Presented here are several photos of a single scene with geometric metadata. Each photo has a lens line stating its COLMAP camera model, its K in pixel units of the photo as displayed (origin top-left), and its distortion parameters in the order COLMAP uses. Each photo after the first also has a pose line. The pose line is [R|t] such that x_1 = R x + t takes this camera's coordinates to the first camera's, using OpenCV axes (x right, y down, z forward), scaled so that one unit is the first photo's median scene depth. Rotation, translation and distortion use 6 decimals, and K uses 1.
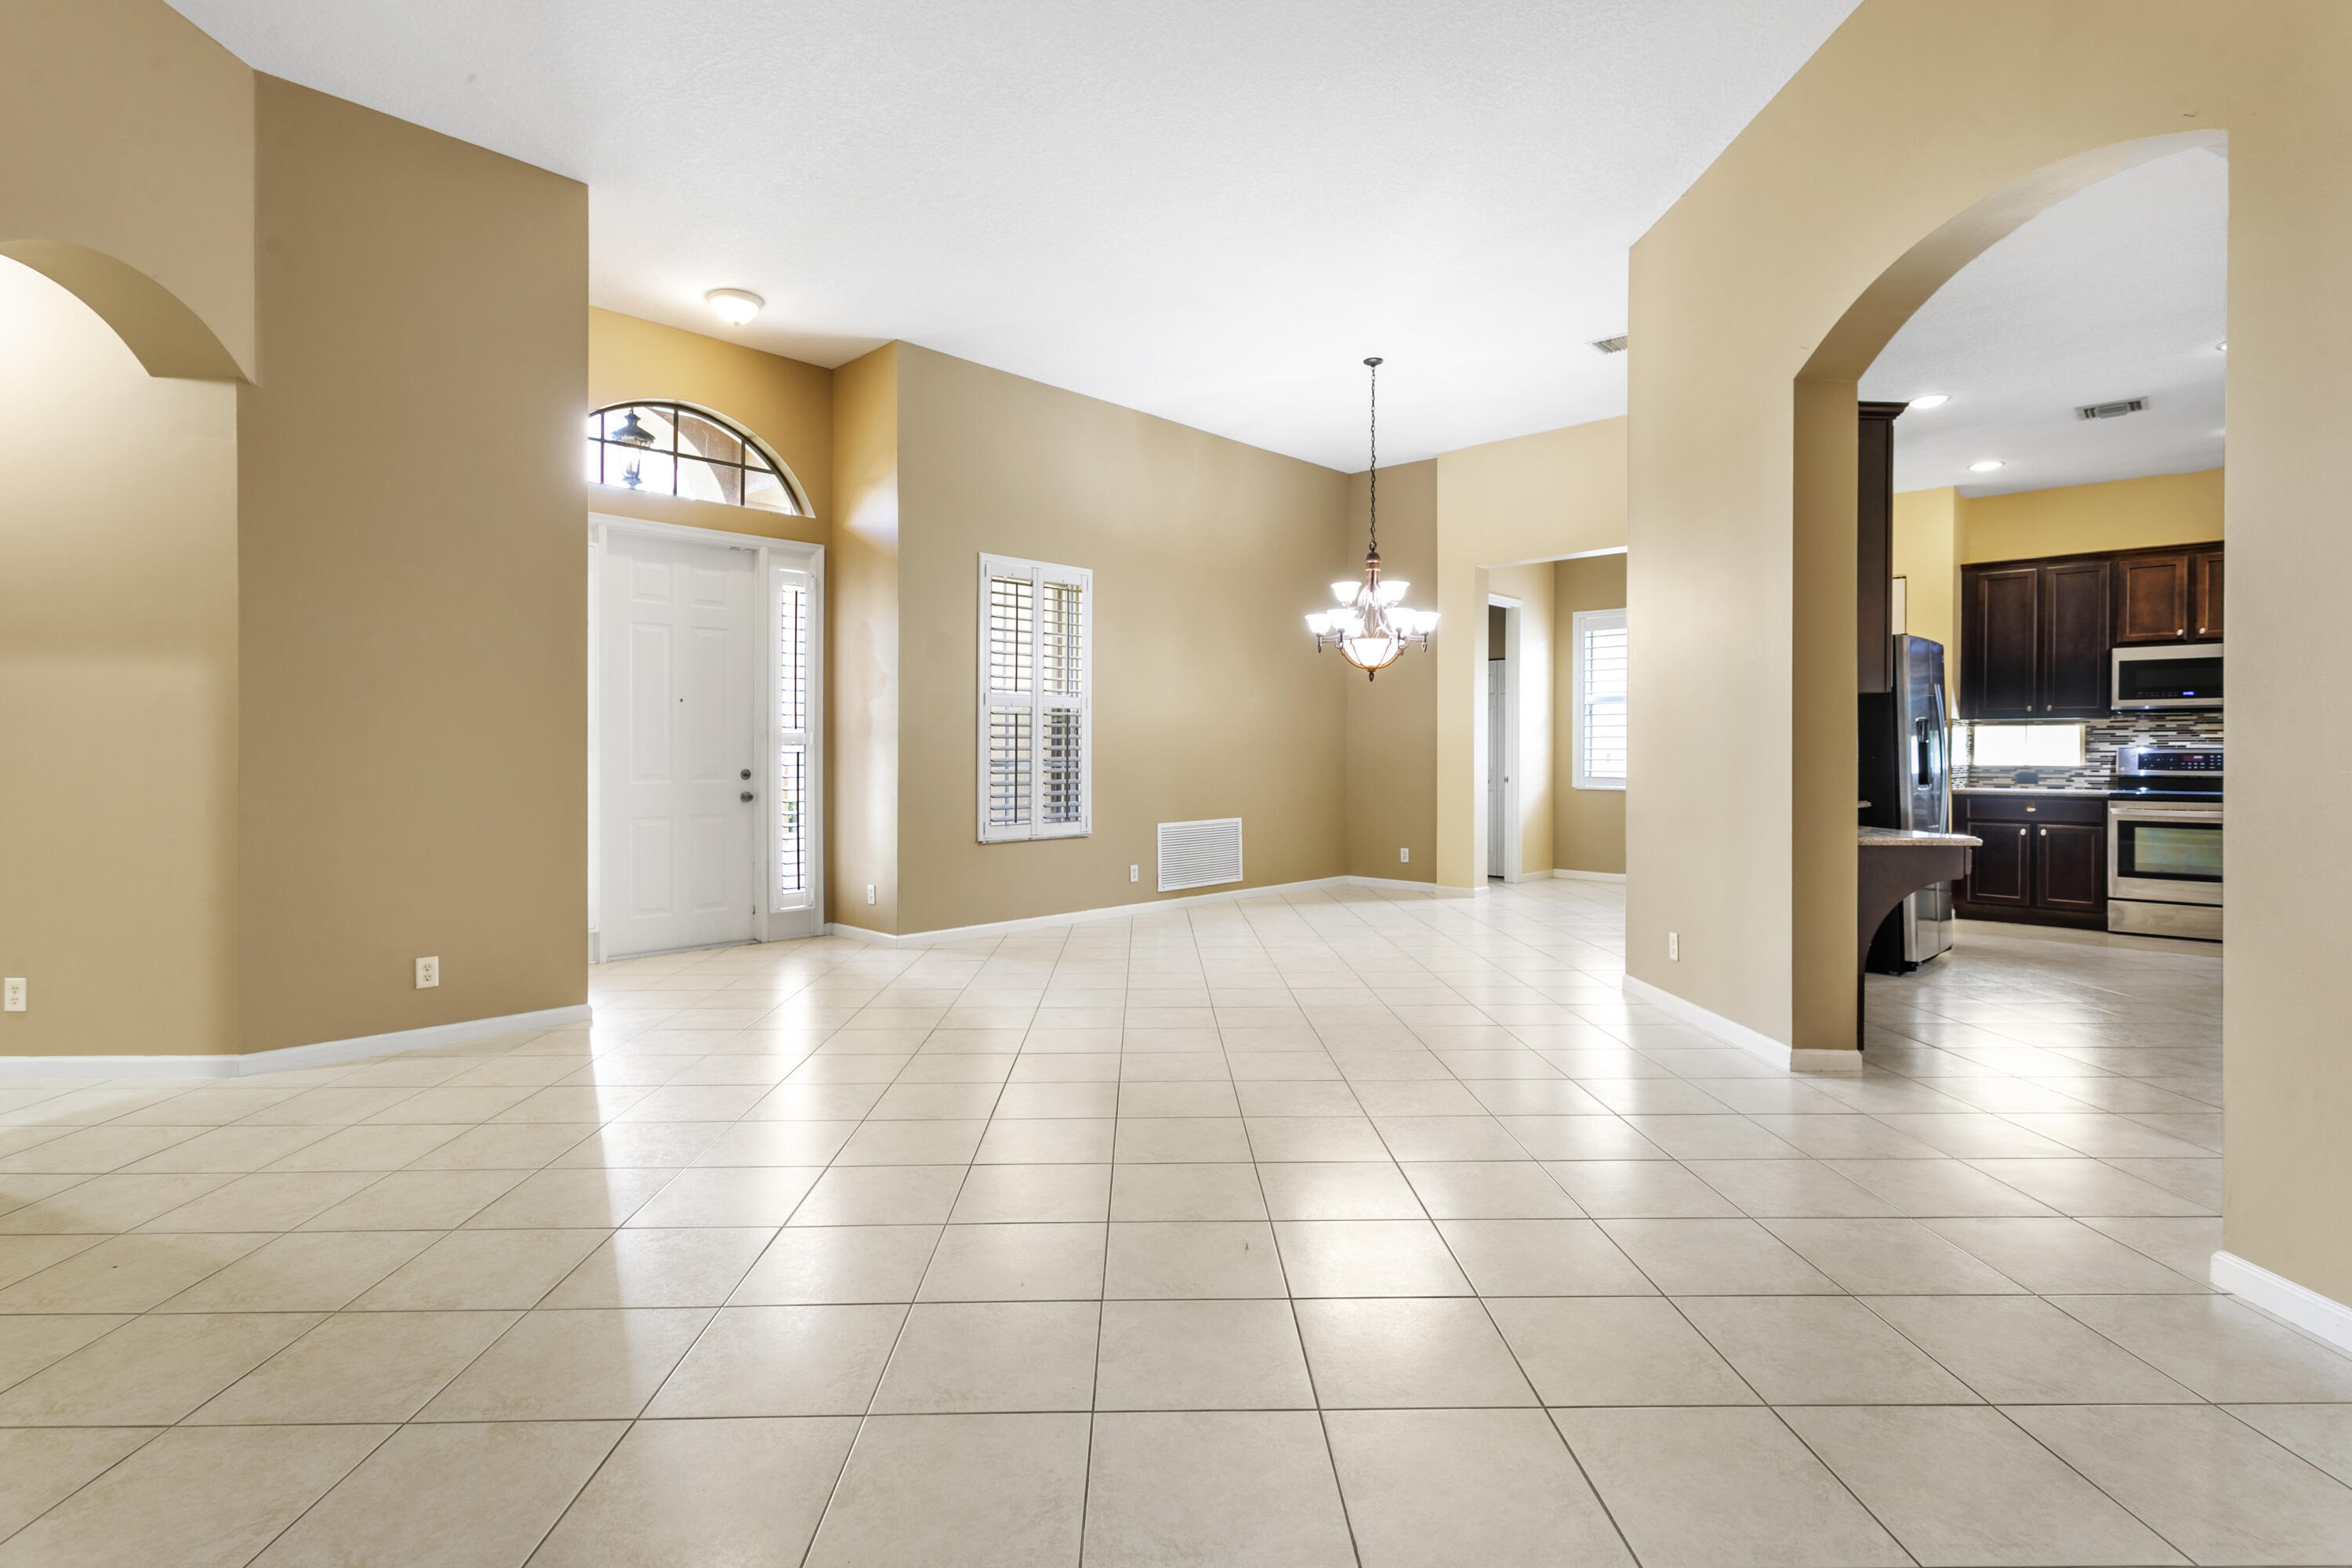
lens RADIAL K [[1132.3, 0, 1167.9], [0, 1132.3, 754.0], [0, 0, 1]] dist [0.001988, 0.000262]
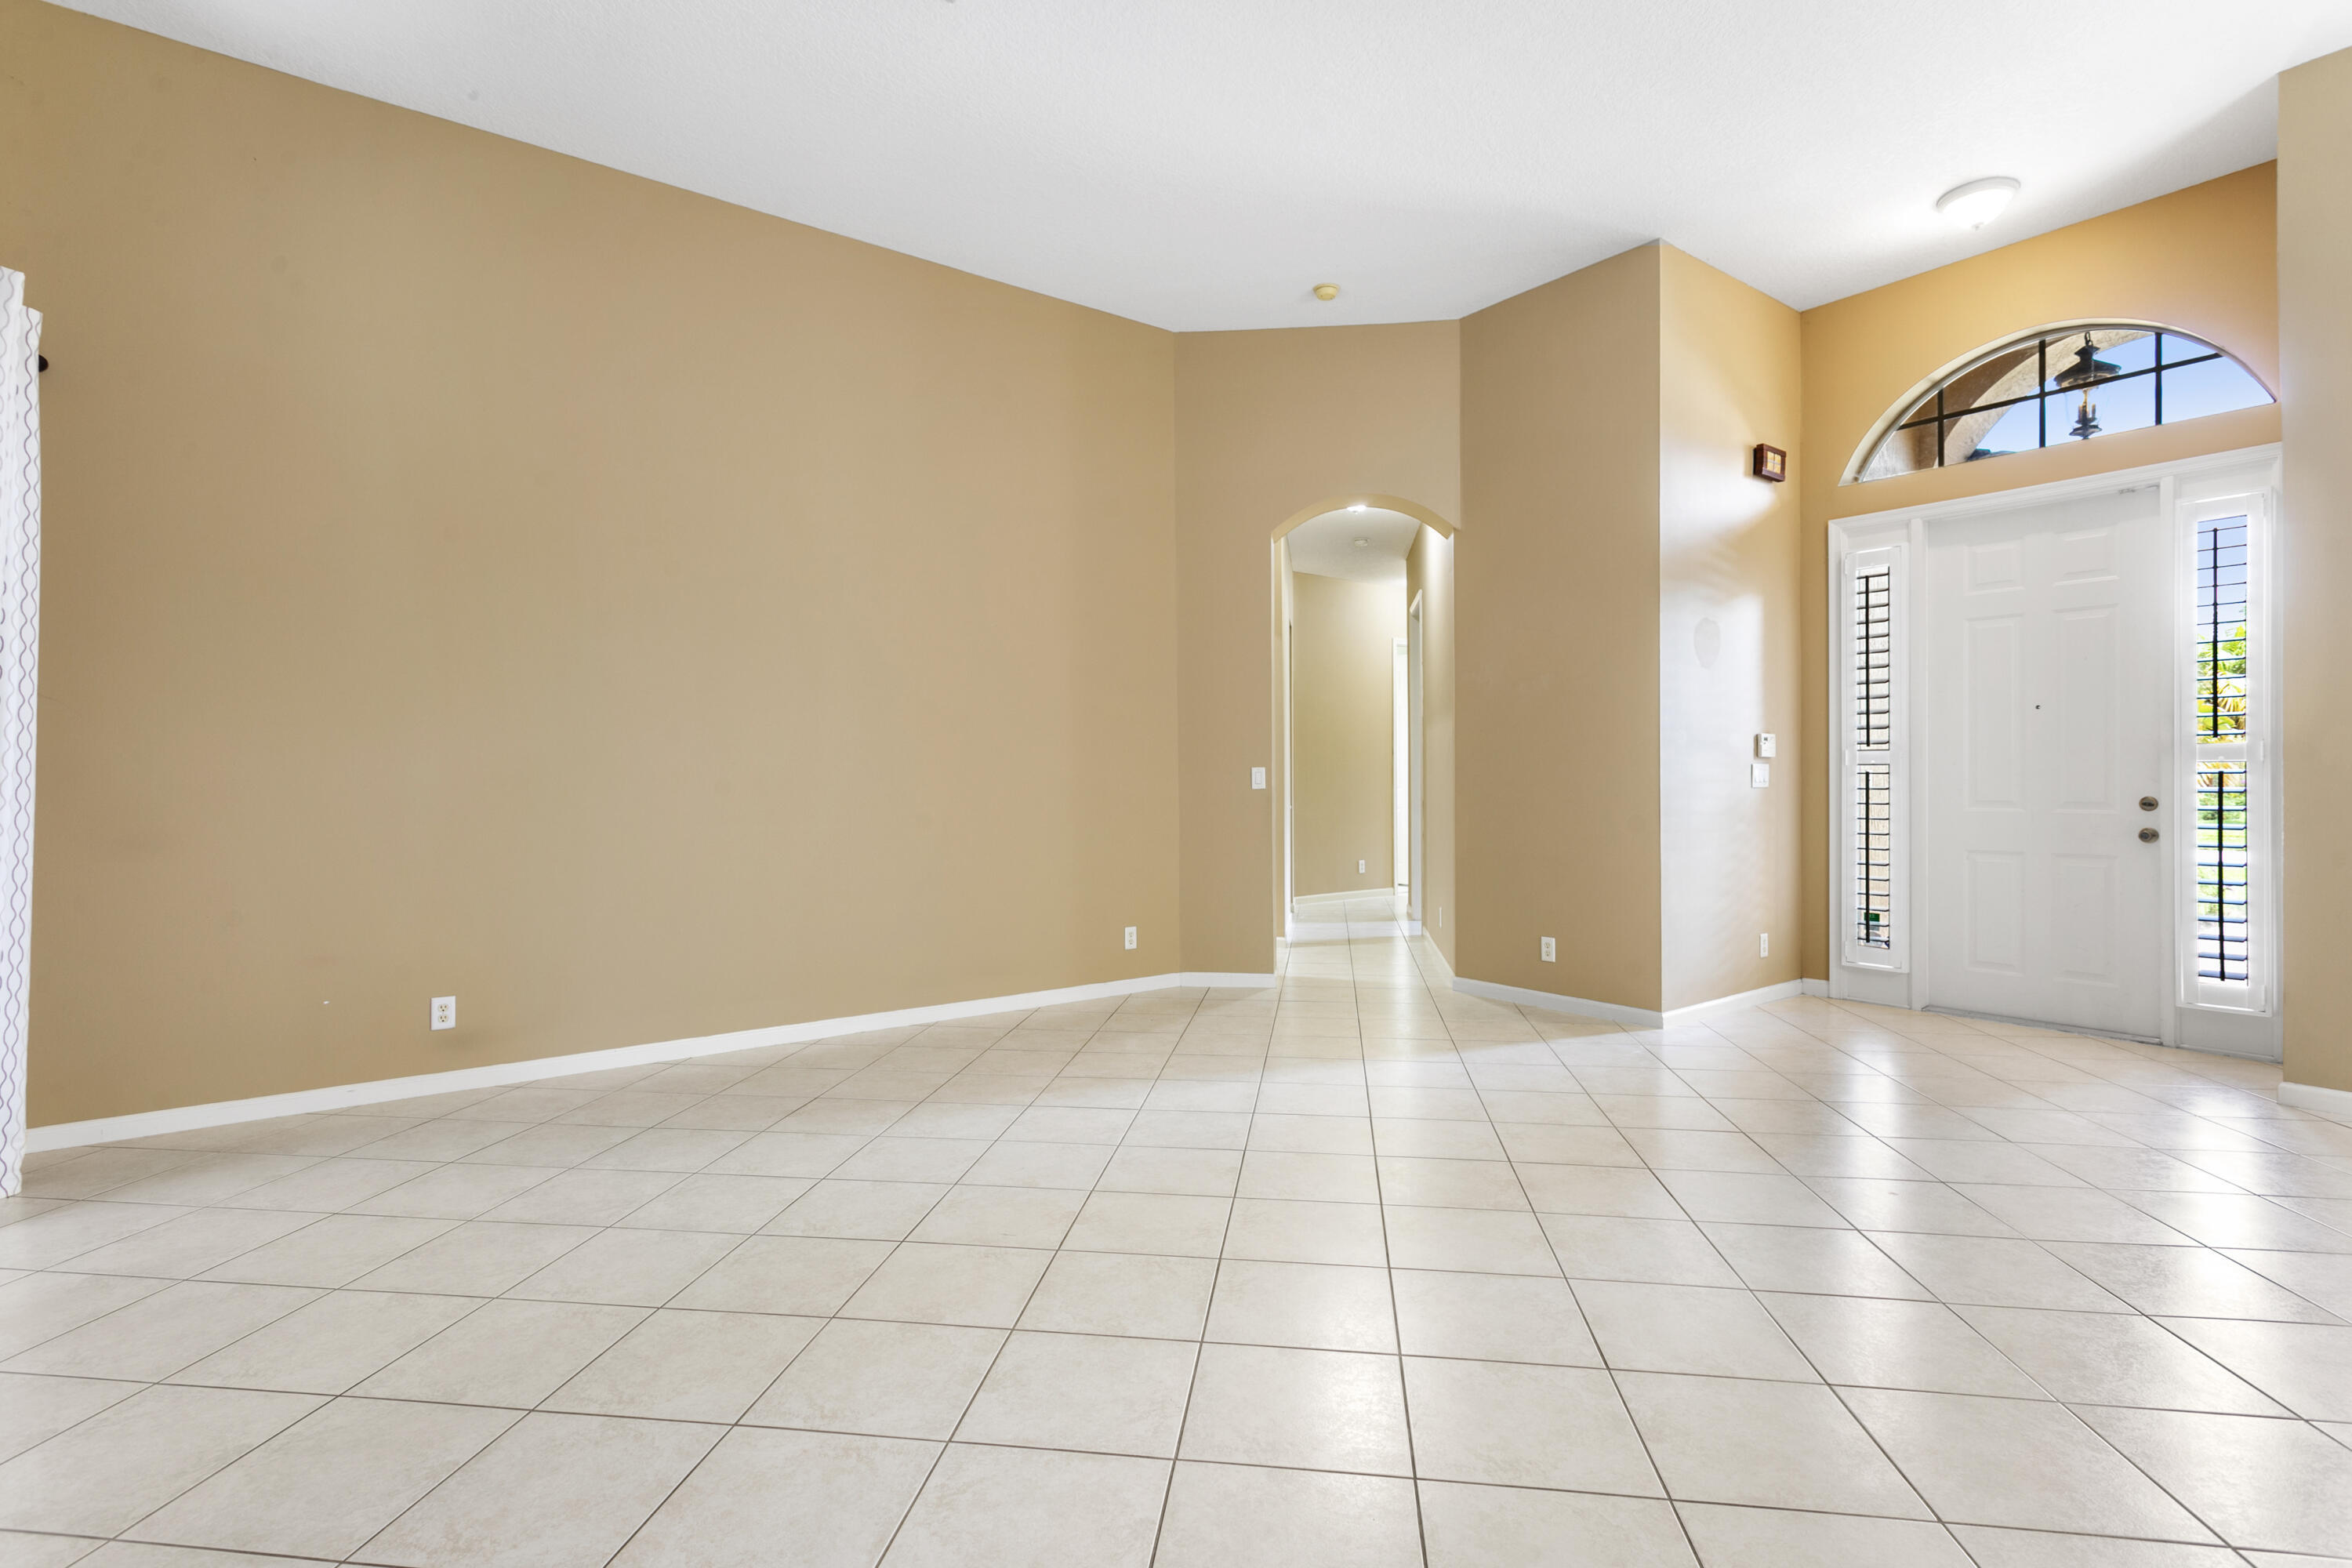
lens RADIAL K [[1124.8, 0, 1175.1], [0, 1124.8, 781.3], [0, 0, 1]] dist [0.006331, 0.000928]
pose [[-0.157713, 0.004993, -0.987472, 0.413979], [0.004383, 0.999981, 0.004356, -0.001736], [0.987475, -0.003641, -0.157732, 0.496400]]
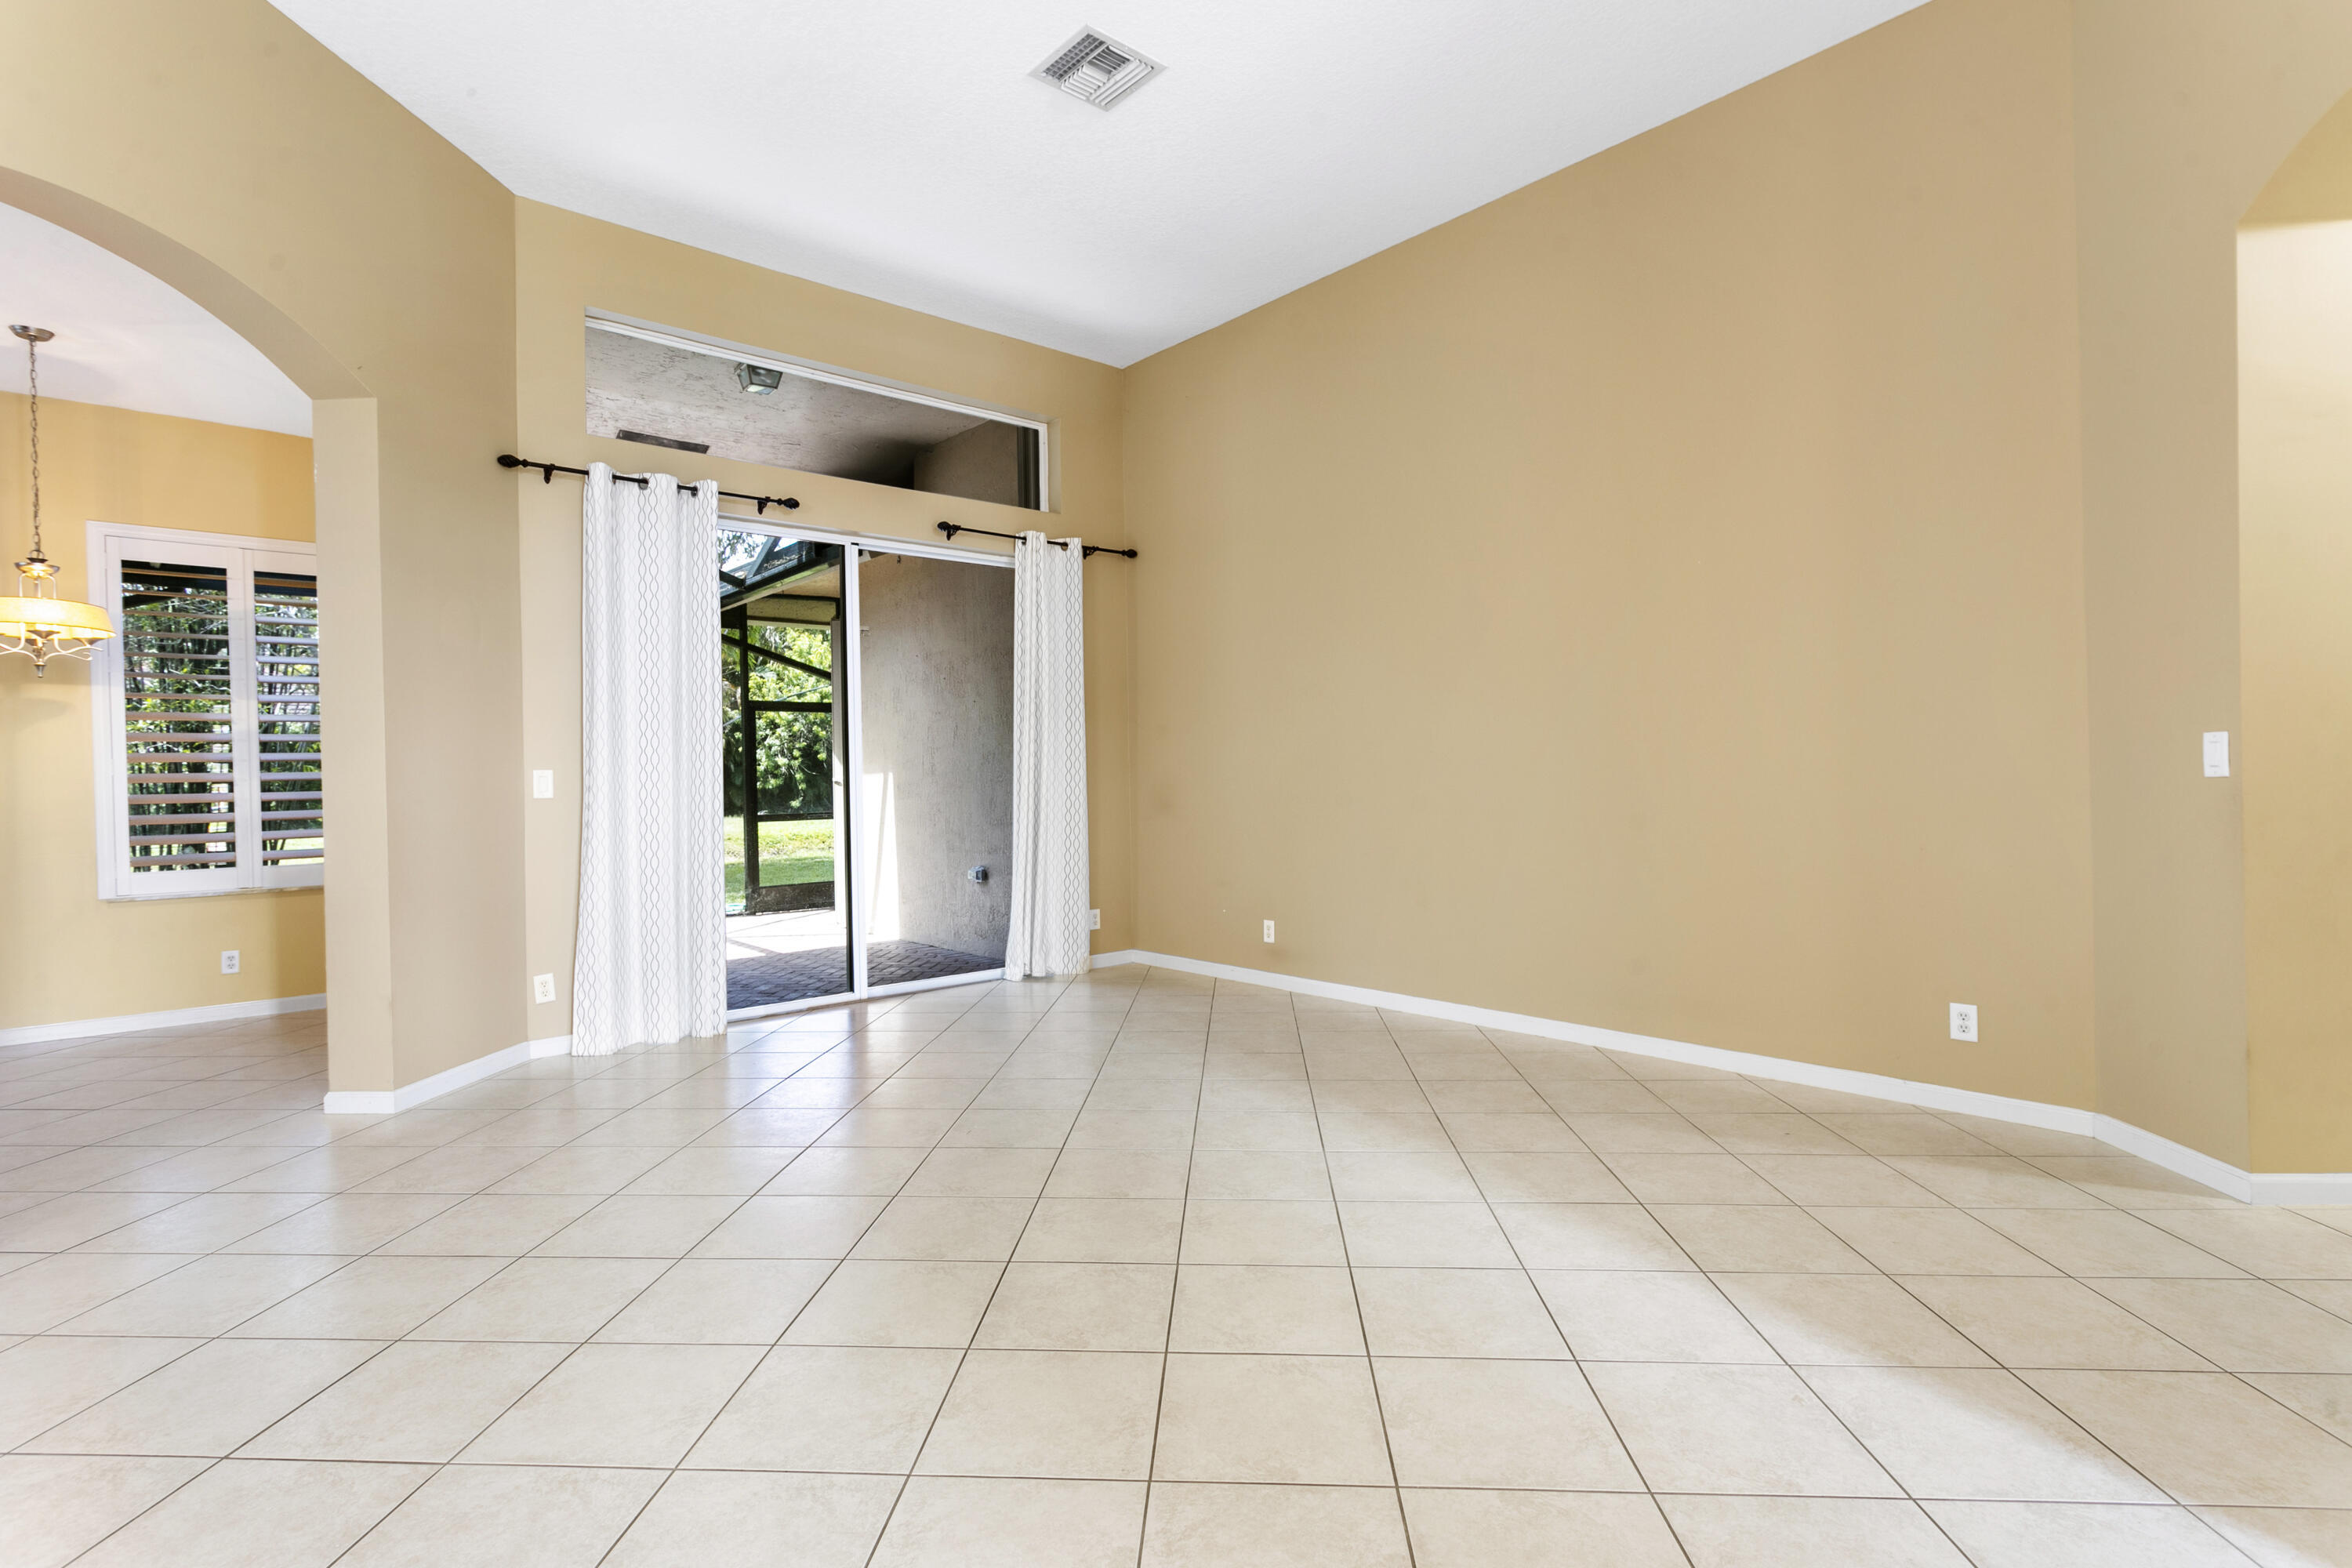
lens RADIAL K [[1124.2, 0, 1170.8], [0, 1124.2, 771.9], [0, 0, 1]] dist [0.005197, -0.000503]
pose [[-0.997189, 0.015041, 0.073409, -0.107089], [0.014984, 0.999887, -0.001320, 0.001507], [-0.073420, -0.000216, -0.997301, 0.871823]]
